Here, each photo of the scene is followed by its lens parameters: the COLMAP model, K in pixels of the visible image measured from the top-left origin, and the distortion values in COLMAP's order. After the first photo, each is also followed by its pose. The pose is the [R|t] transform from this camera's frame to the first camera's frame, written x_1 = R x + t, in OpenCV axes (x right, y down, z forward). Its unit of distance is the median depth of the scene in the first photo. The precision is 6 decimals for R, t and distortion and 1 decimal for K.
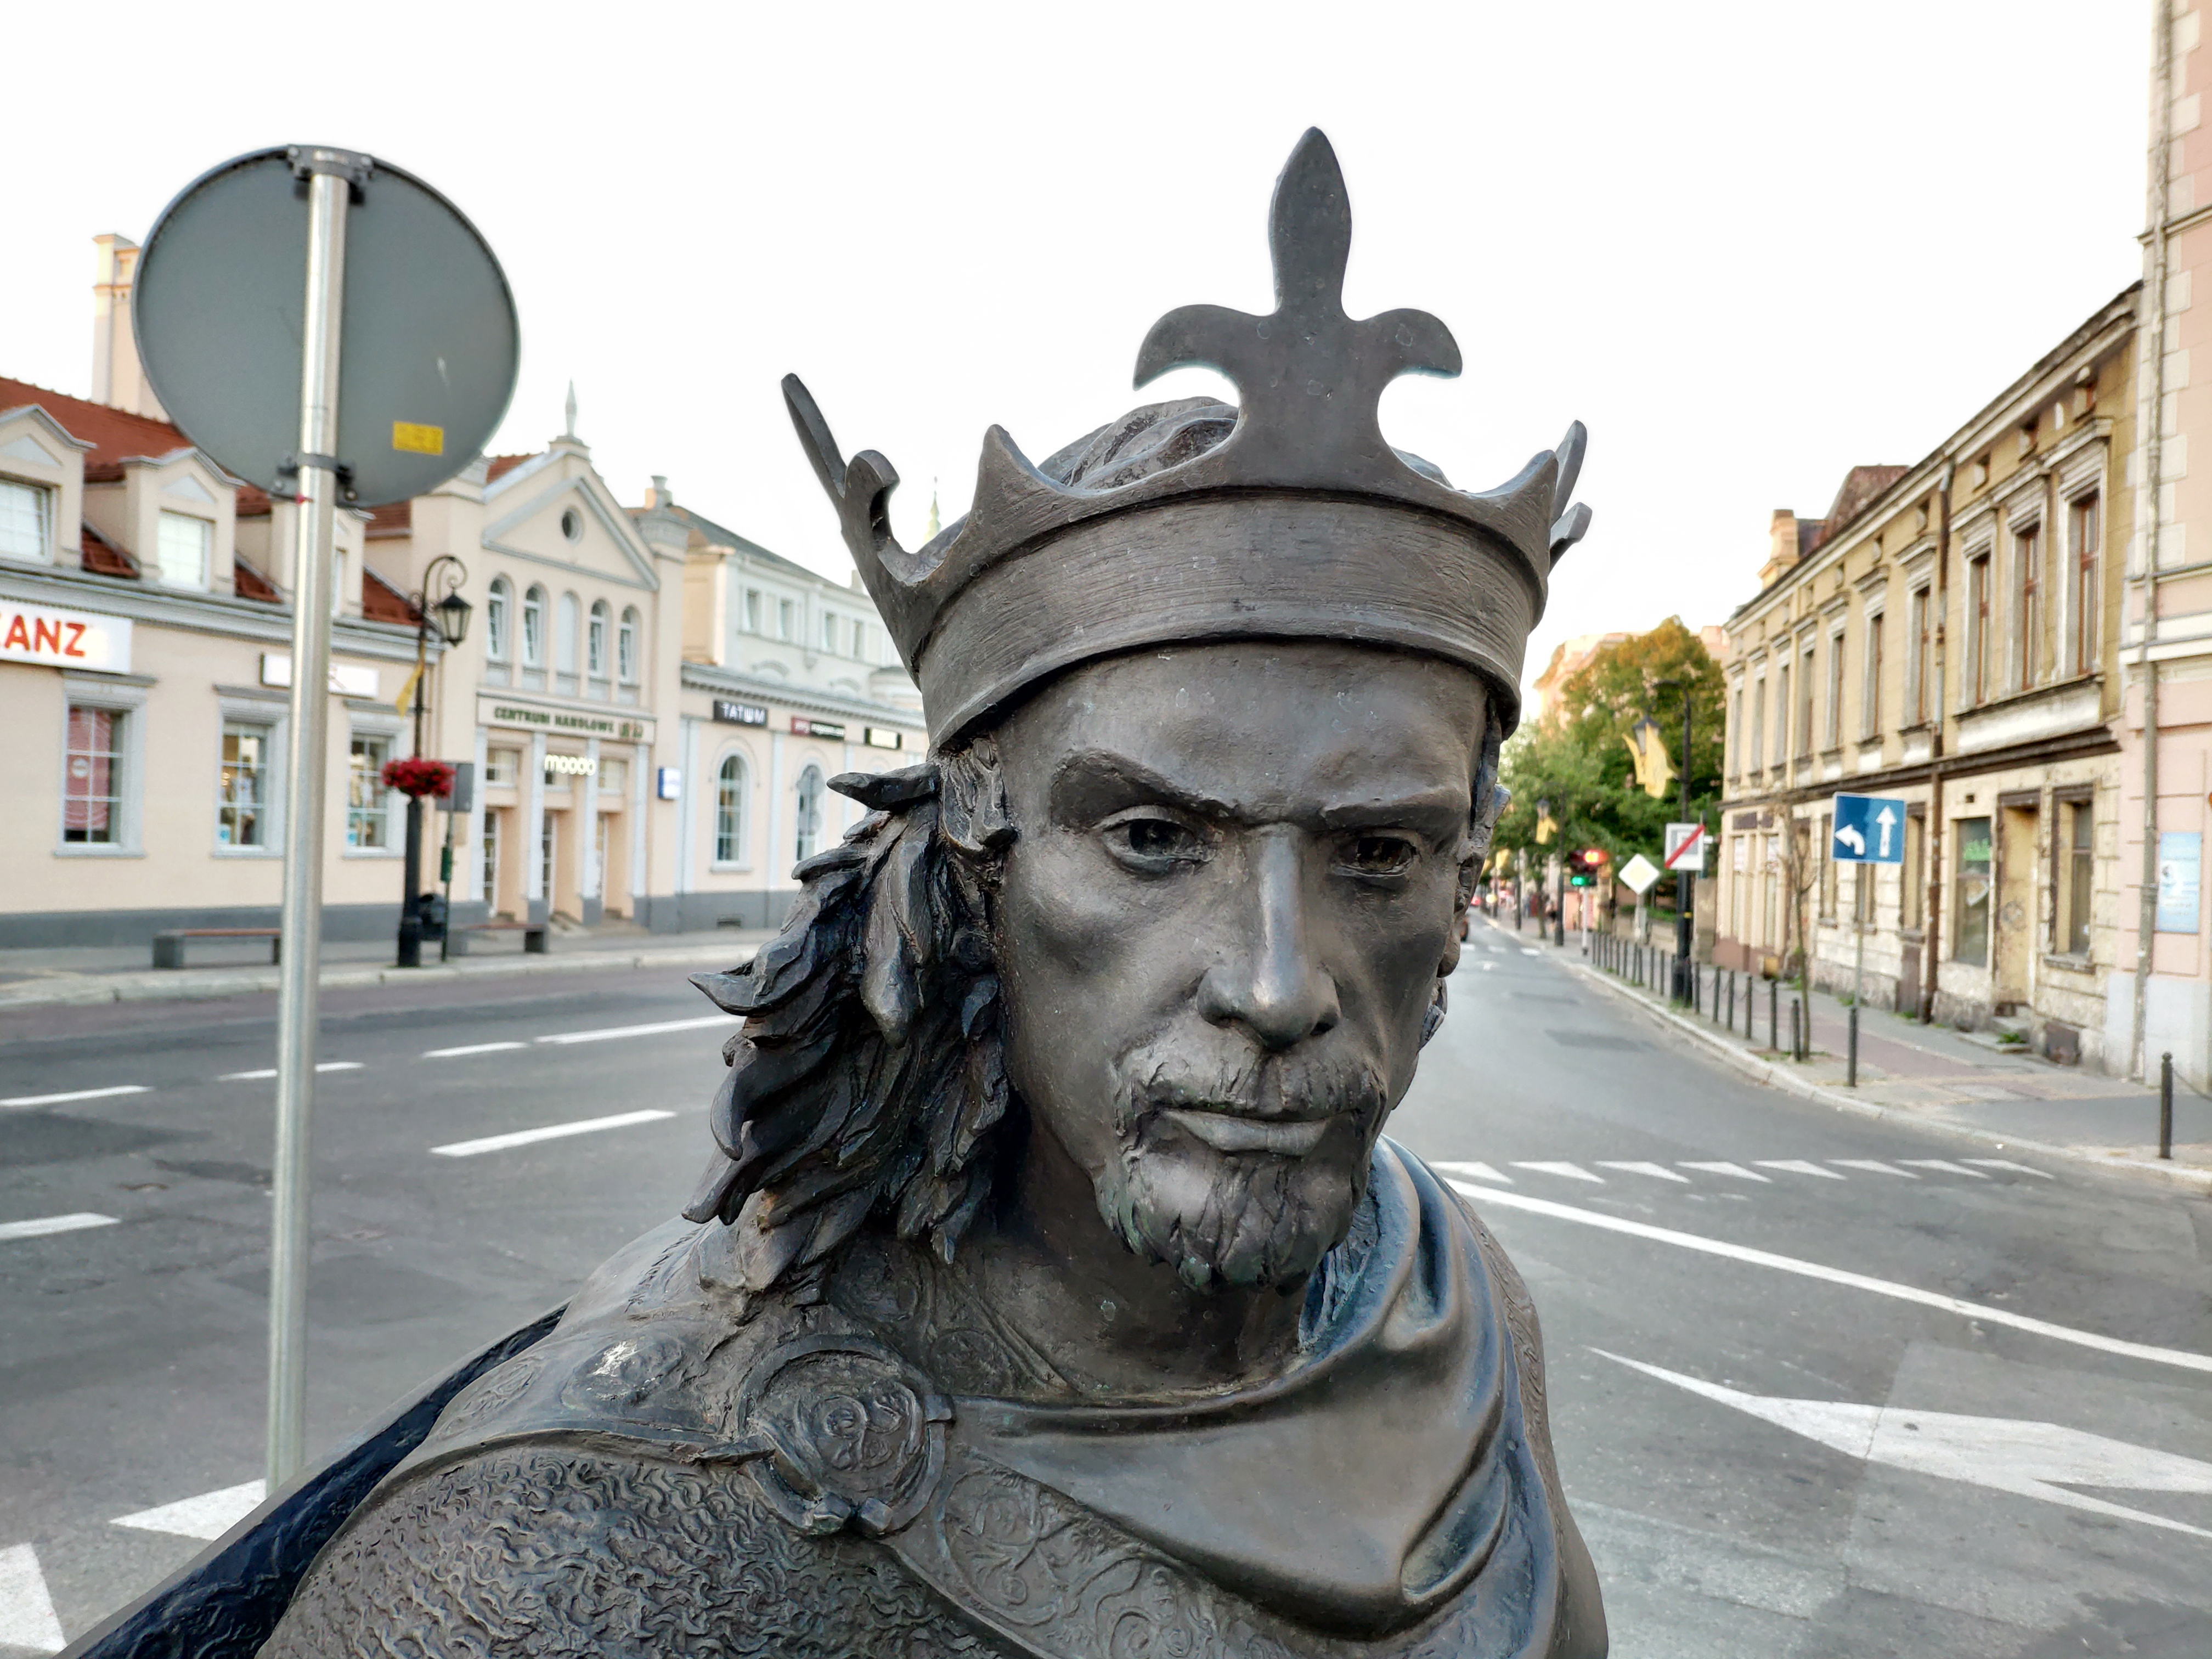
lens RADIAL K [[1352.7, 0, 1092.5], [0, 1352.7, 832.2], [0, 0, 1]] dist [0.041220, -0.009645]
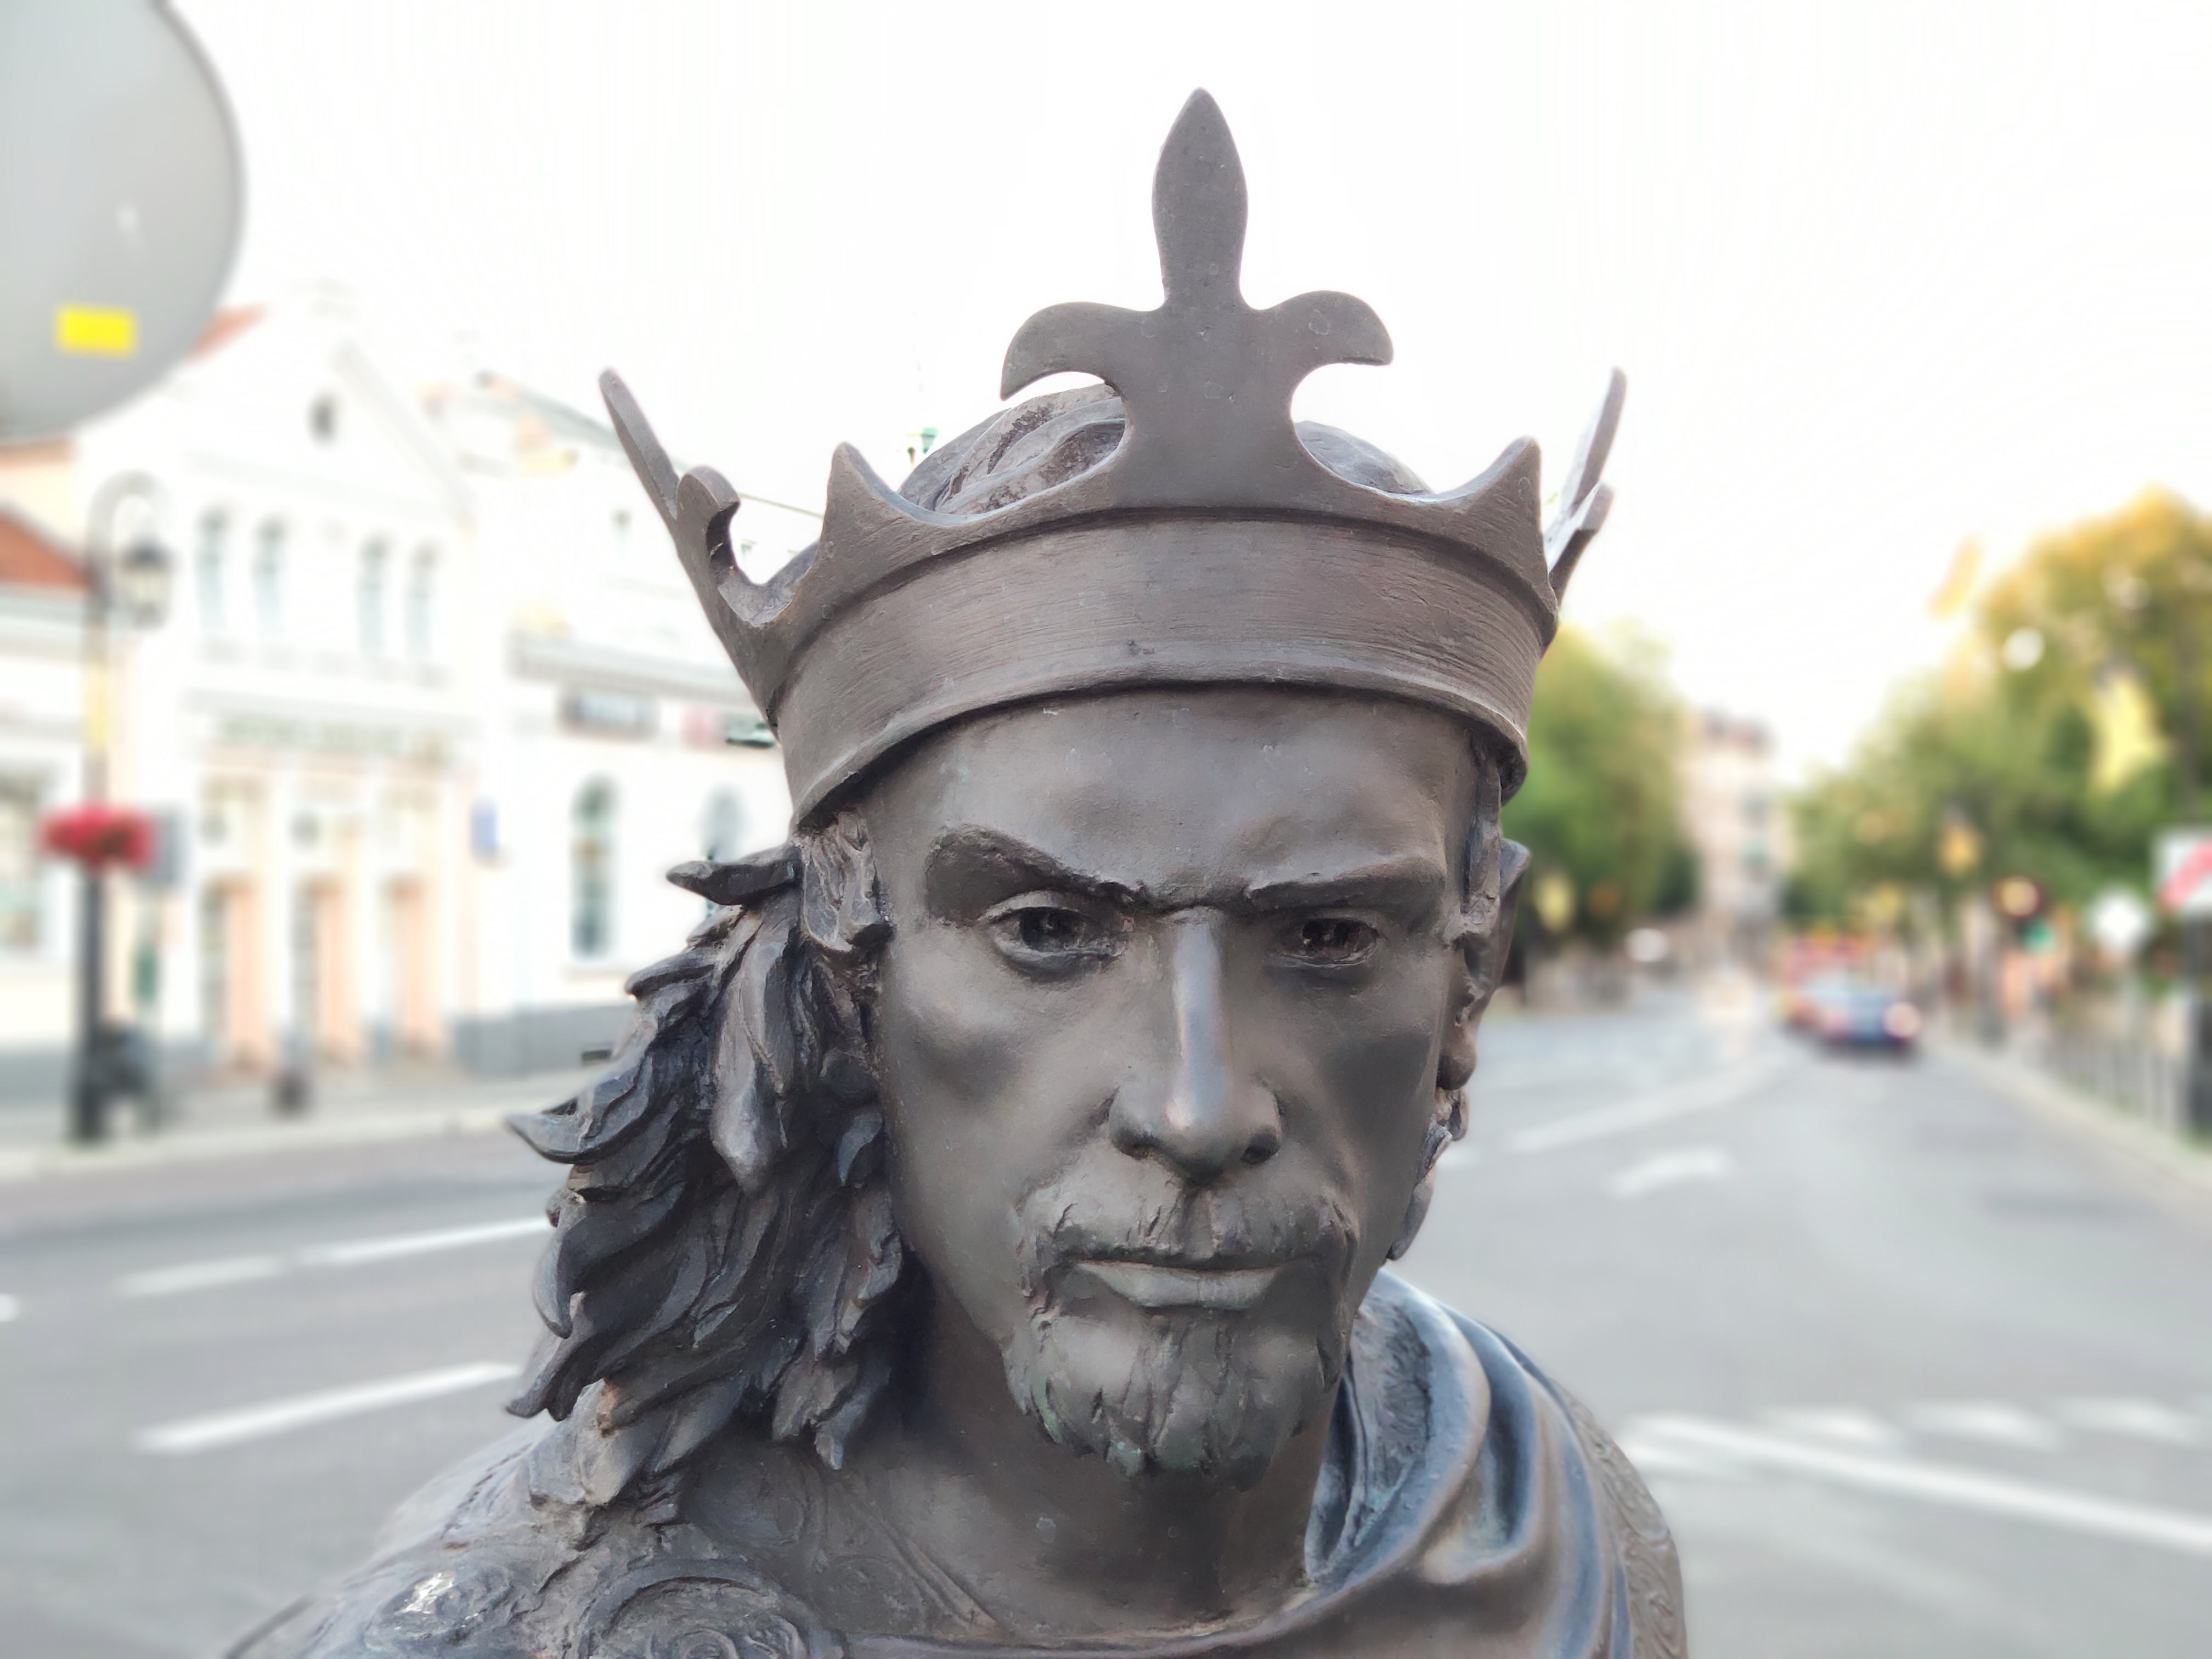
lens RADIAL K [[2298.5, 0, 1116.6], [0, 2298.5, 826.6], [0, 0, 1]] dist [0.009943, 0.000000]
pose [[0.998503, -0.037789, -0.039555, 0.130659], [0.036790, 0.998993, -0.025686, -0.019359], [0.040486, 0.024192, 0.998887, -0.363628]]
